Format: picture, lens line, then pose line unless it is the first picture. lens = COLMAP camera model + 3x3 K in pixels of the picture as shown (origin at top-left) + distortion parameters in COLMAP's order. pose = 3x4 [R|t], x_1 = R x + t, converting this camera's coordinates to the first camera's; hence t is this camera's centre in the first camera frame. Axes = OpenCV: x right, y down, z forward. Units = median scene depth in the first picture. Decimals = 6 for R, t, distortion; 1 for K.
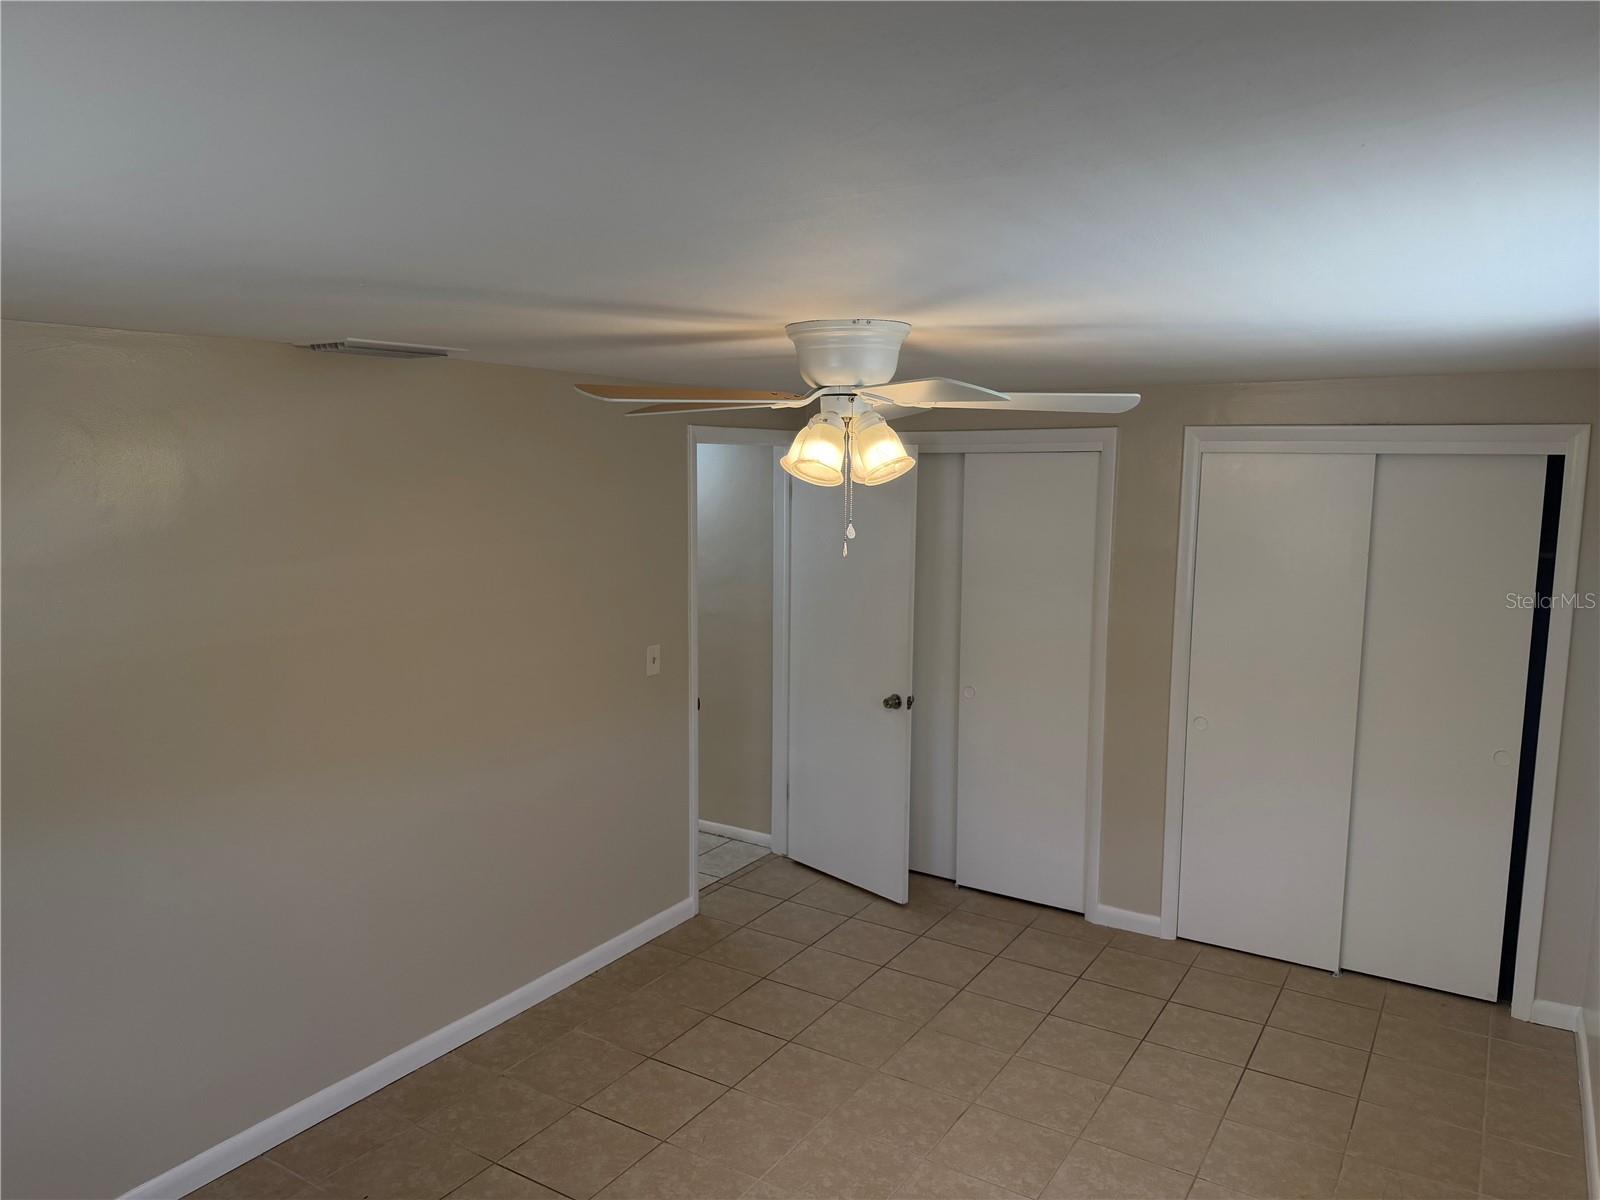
lens RADIAL K [[1122.1, 0, 800.0], [0, 1122.1, 600.0], [0, 0, 1]] dist [0.074825, -0.108488]
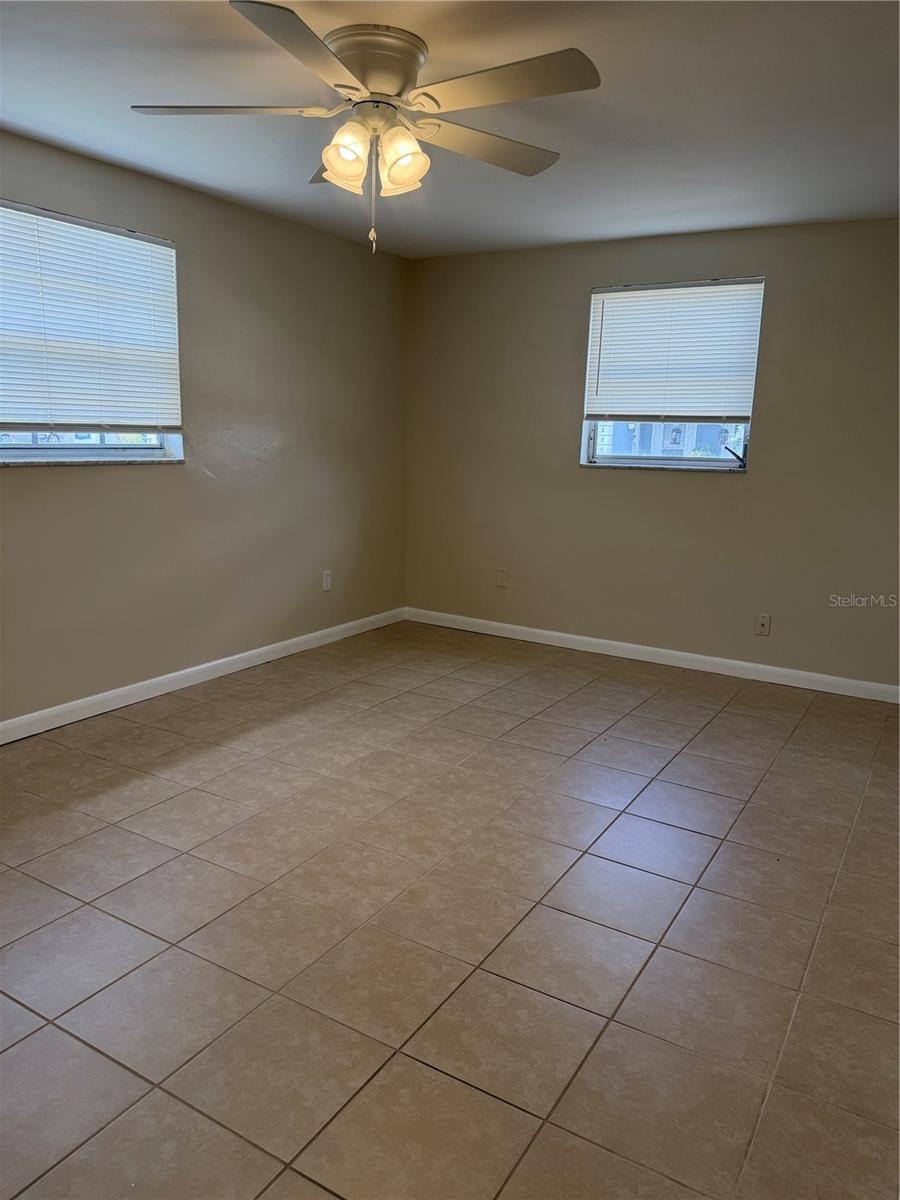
lens RADIAL K [[841.6, 0, 433.1], [0, 841.6, 603.0], [0, 0, 1]] dist [0.074825, -0.108488]
pose [[-0.999514, -0.030282, -0.007346, -0.019525], [-0.031036, 0.946380, 0.321560, 0.016414], [-0.002785, 0.321632, -0.946861, 1.522550]]
